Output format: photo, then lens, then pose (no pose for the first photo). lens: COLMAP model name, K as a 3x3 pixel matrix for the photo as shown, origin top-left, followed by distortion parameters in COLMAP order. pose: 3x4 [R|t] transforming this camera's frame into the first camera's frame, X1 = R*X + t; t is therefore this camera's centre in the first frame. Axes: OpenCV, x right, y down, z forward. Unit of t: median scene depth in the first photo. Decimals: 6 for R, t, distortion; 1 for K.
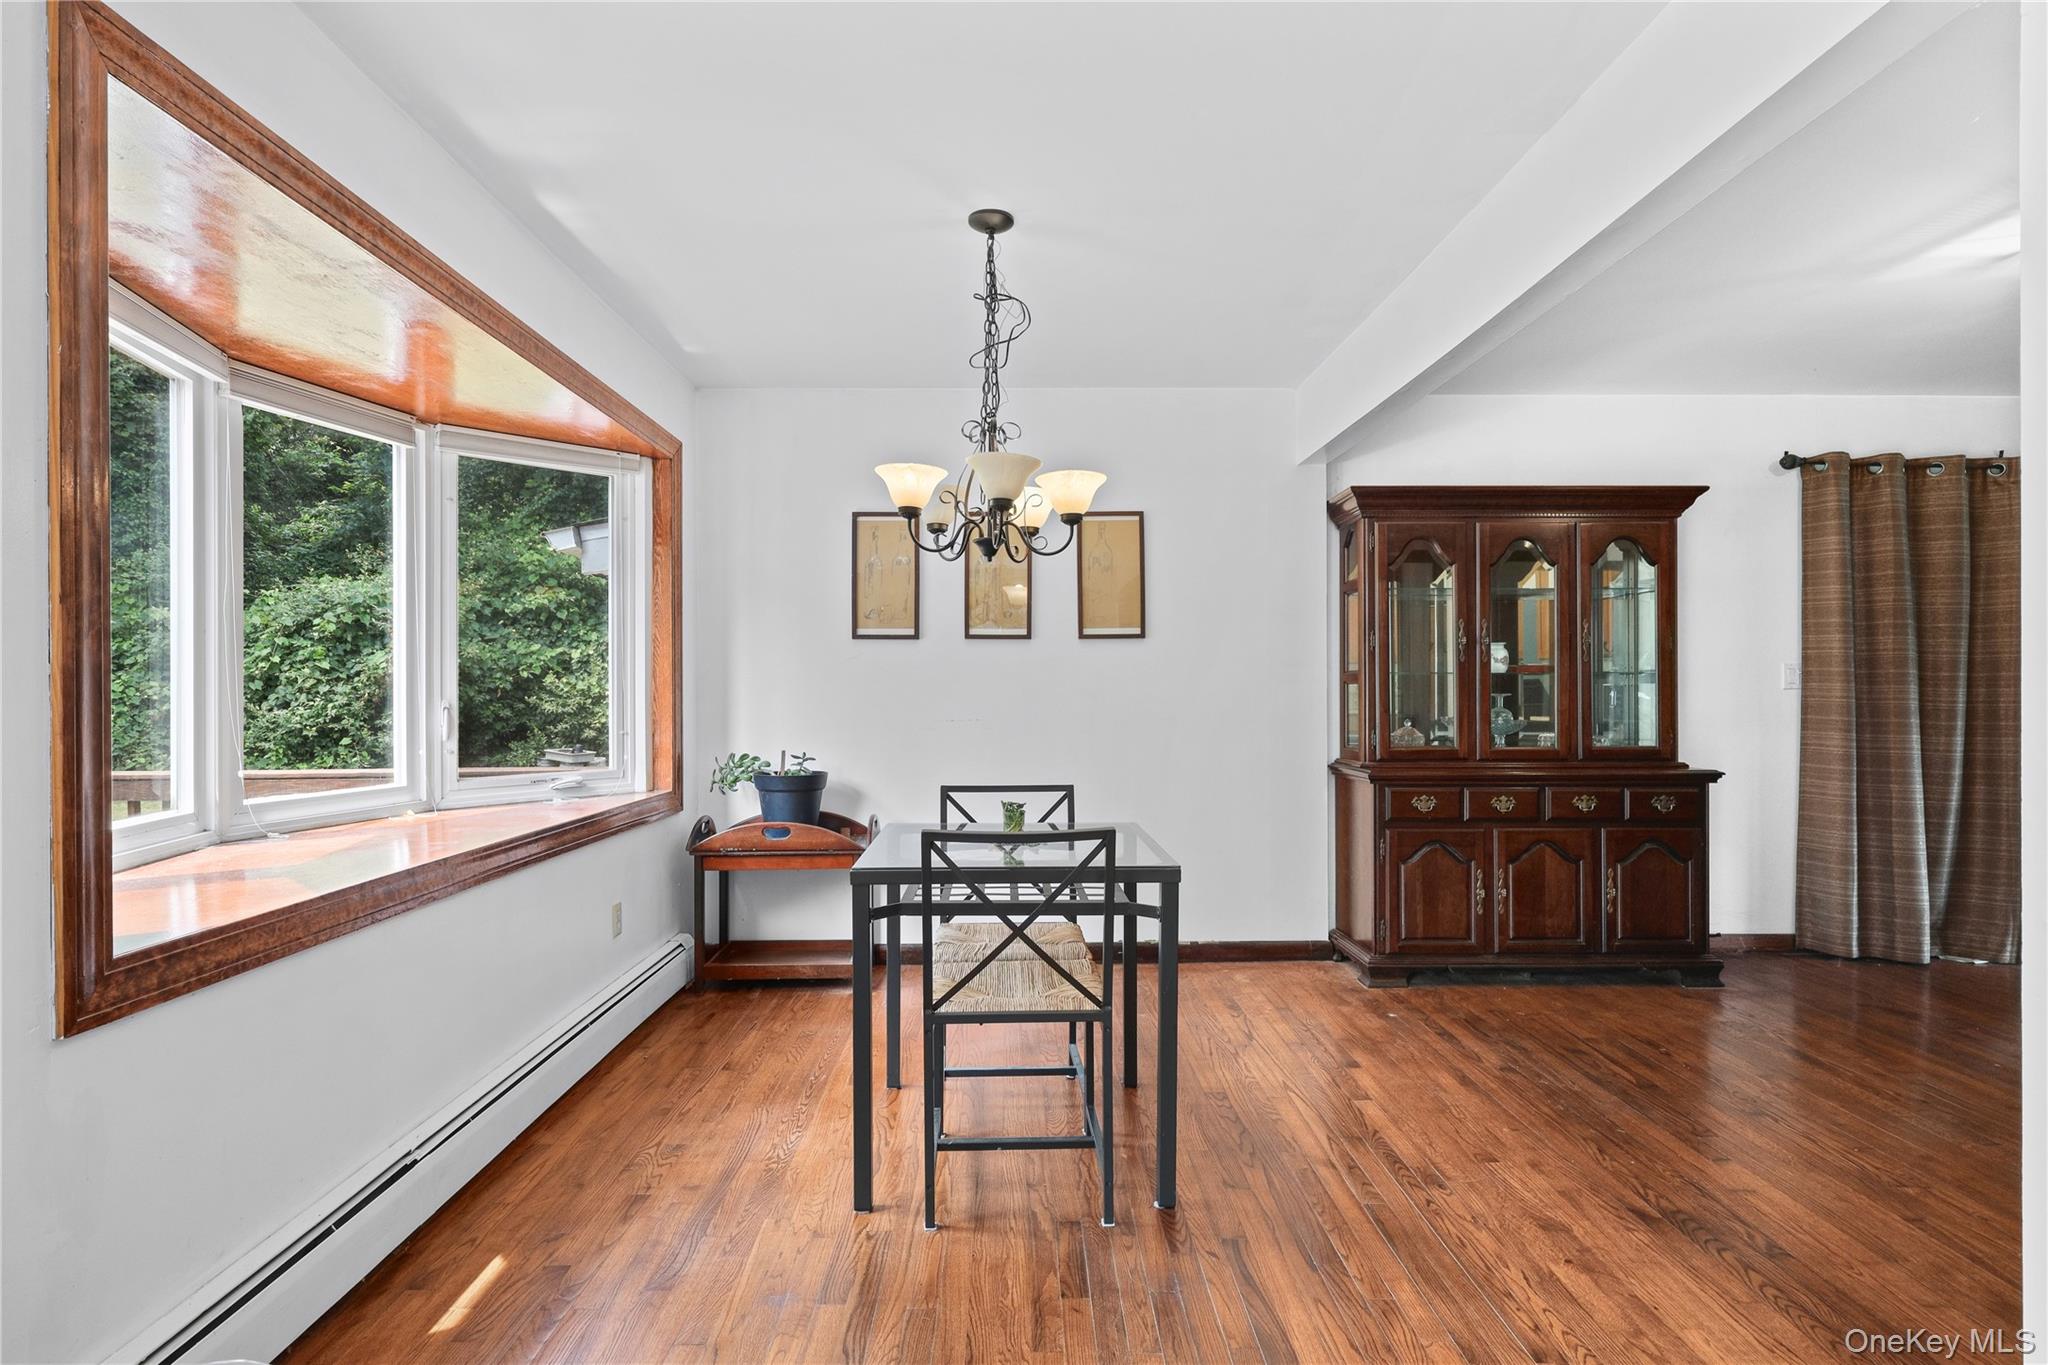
lens RADIAL K [[1006.5, 0, 1021.6], [0, 1006.5, 684.8], [0, 0, 1]] dist [0.007181, -0.002006]
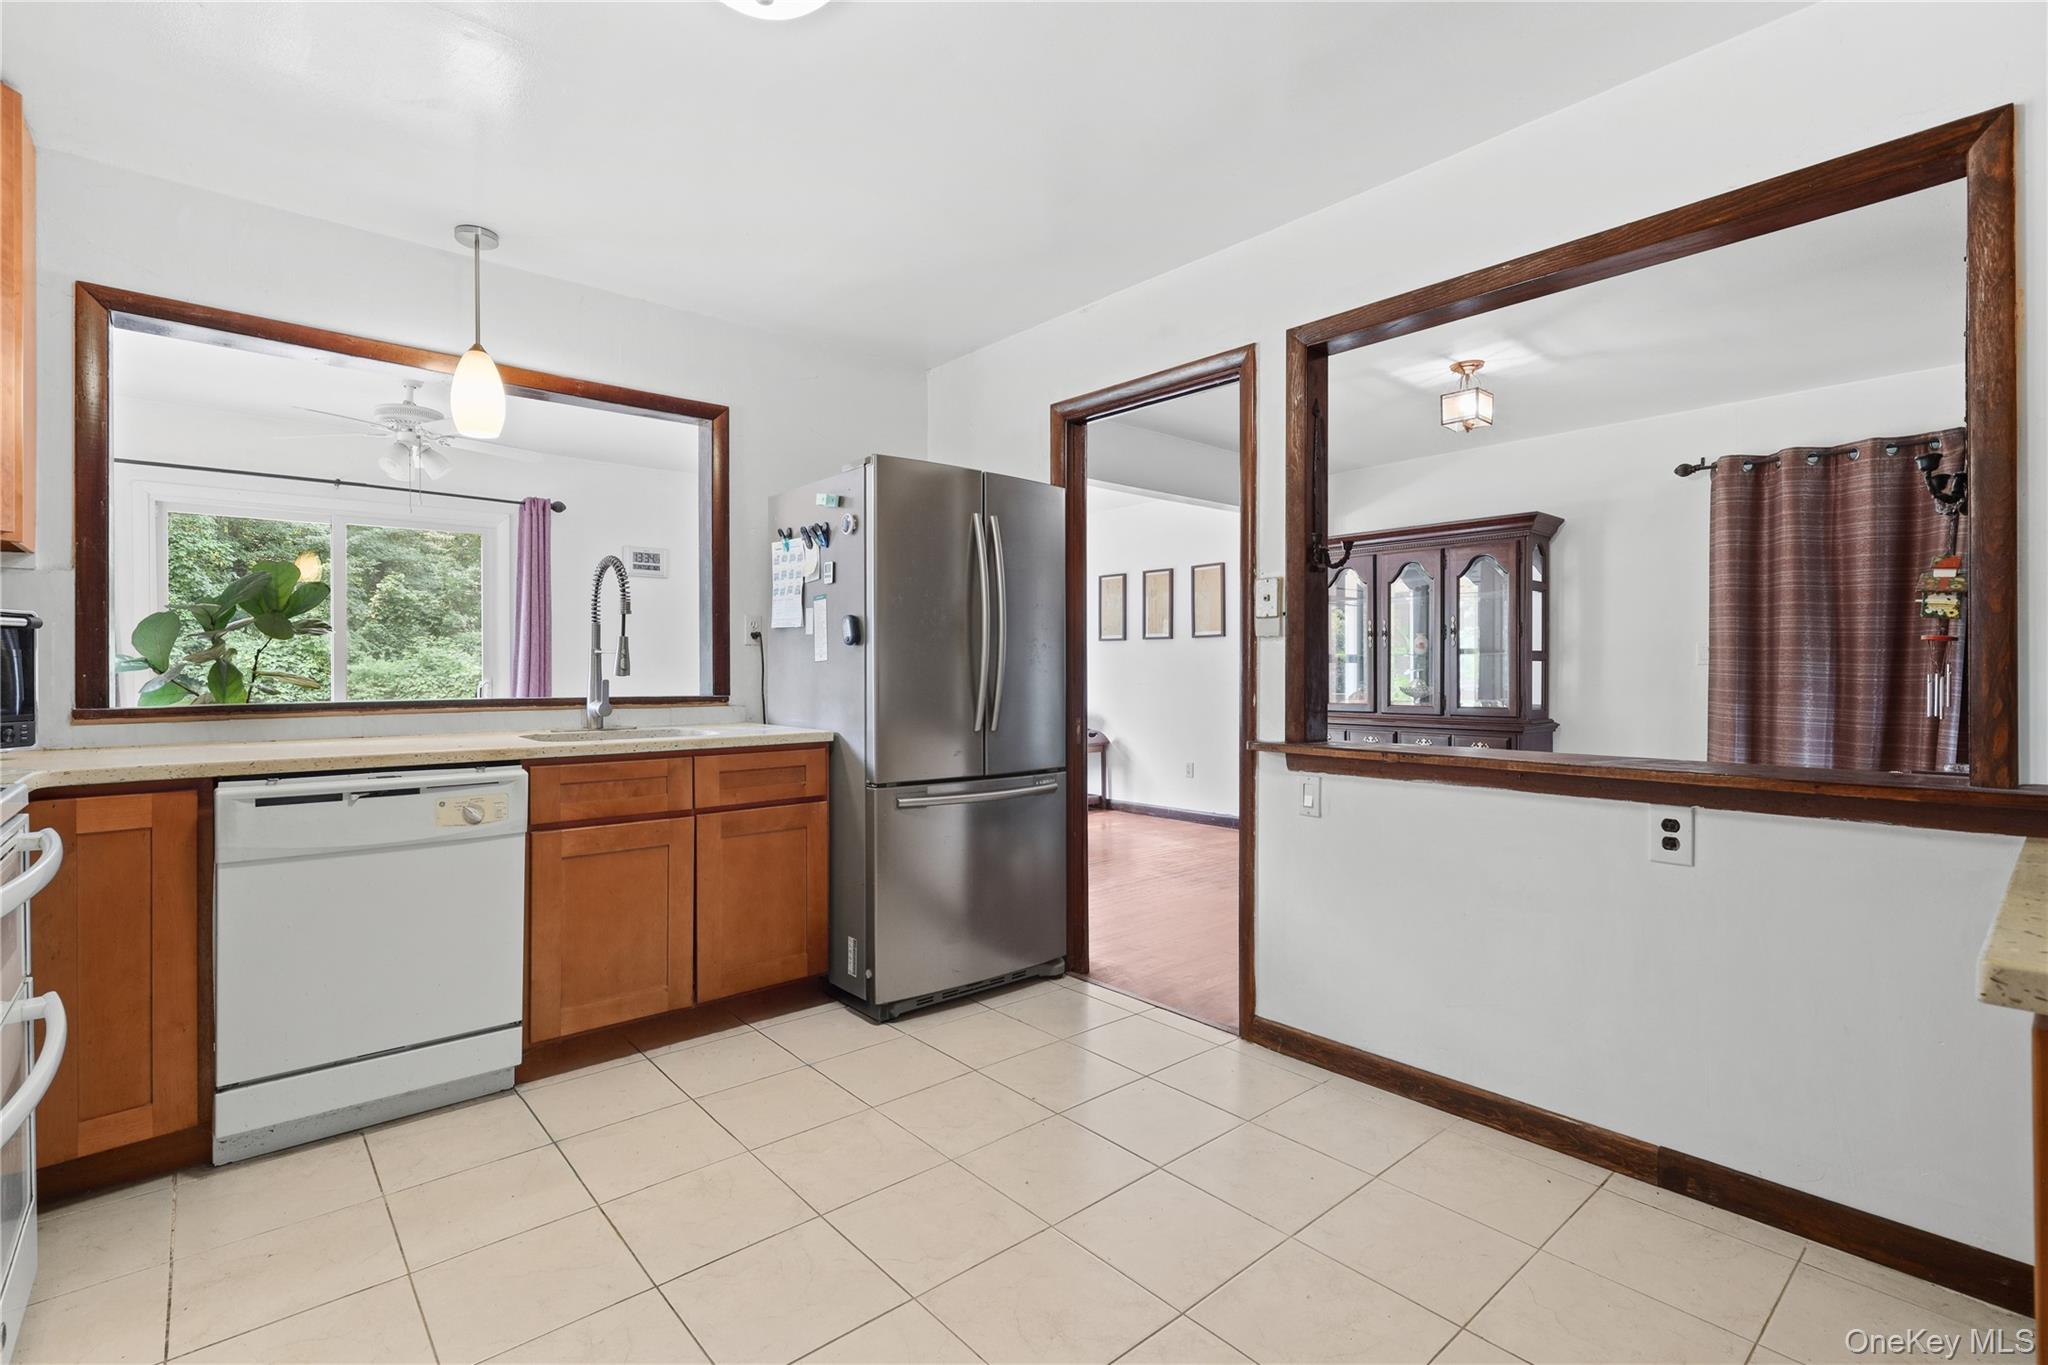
lens RADIAL K [[925.5, 0, 1015.1], [0, 925.5, 672.6], [0, 0, 1]] dist [-0.000595, 0.001333]
pose [[0.644288, 0.004280, -0.764771, 1.205802], [0.004669, 0.999944, 0.009530, -0.002429], [0.764768, -0.009711, 0.644232, -0.308632]]
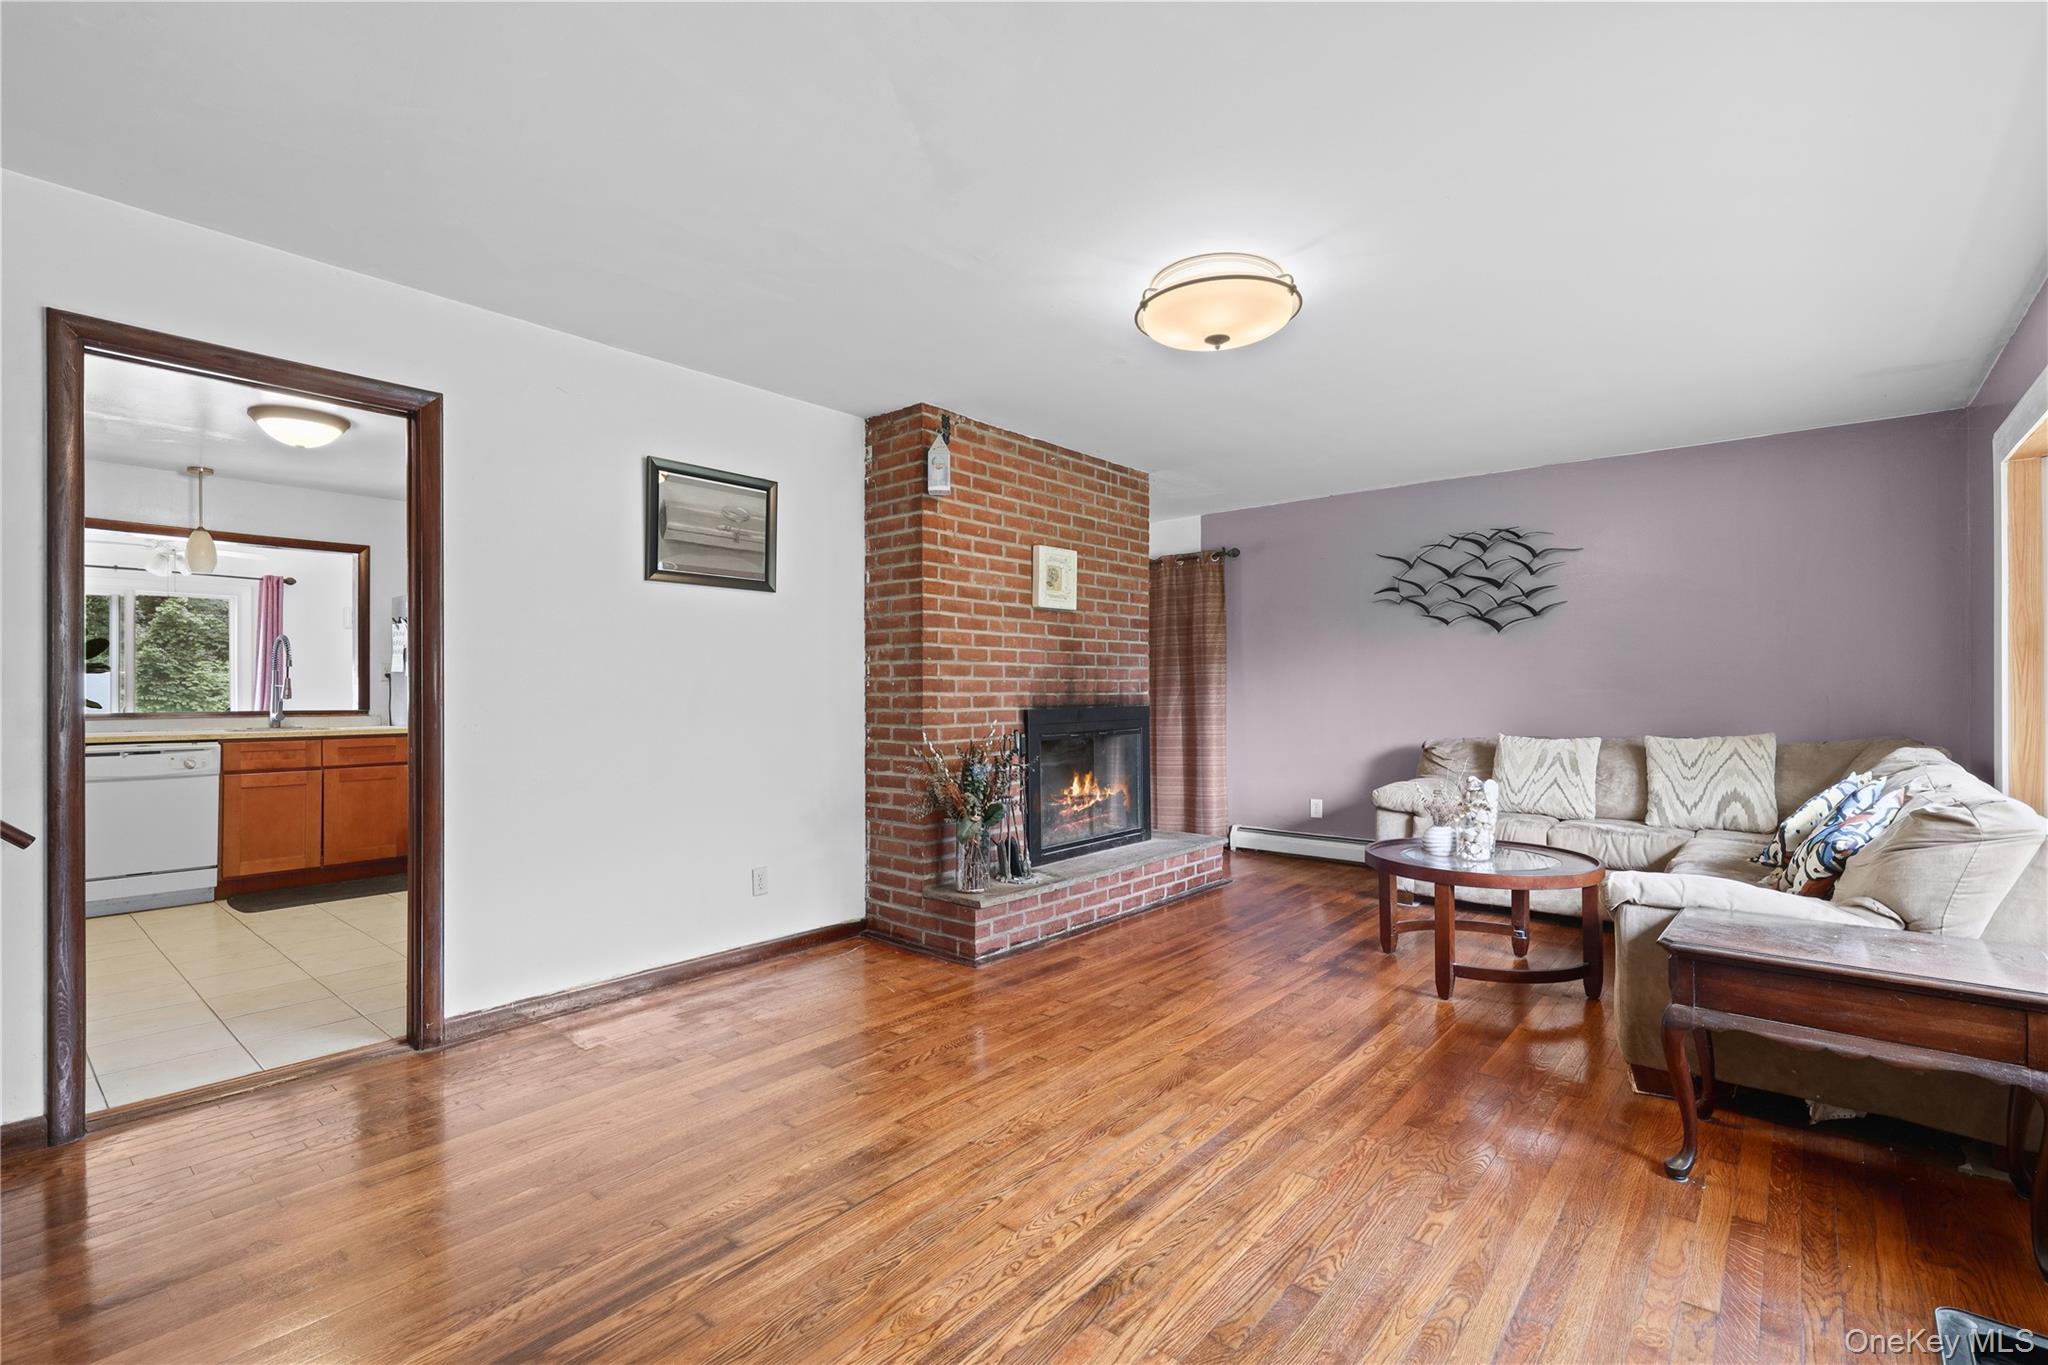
lens RADIAL K [[925.5, 0, 1017.7], [0, 925.5, 686.3], [0, 0, 1]] dist [-0.000595, 0.001333]
pose [[0.747638, -0.004347, -0.664092, 2.197397], [0.006176, 0.999981, 0.000406, -0.007118], [0.664078, -0.004405, 0.747651, -0.385690]]
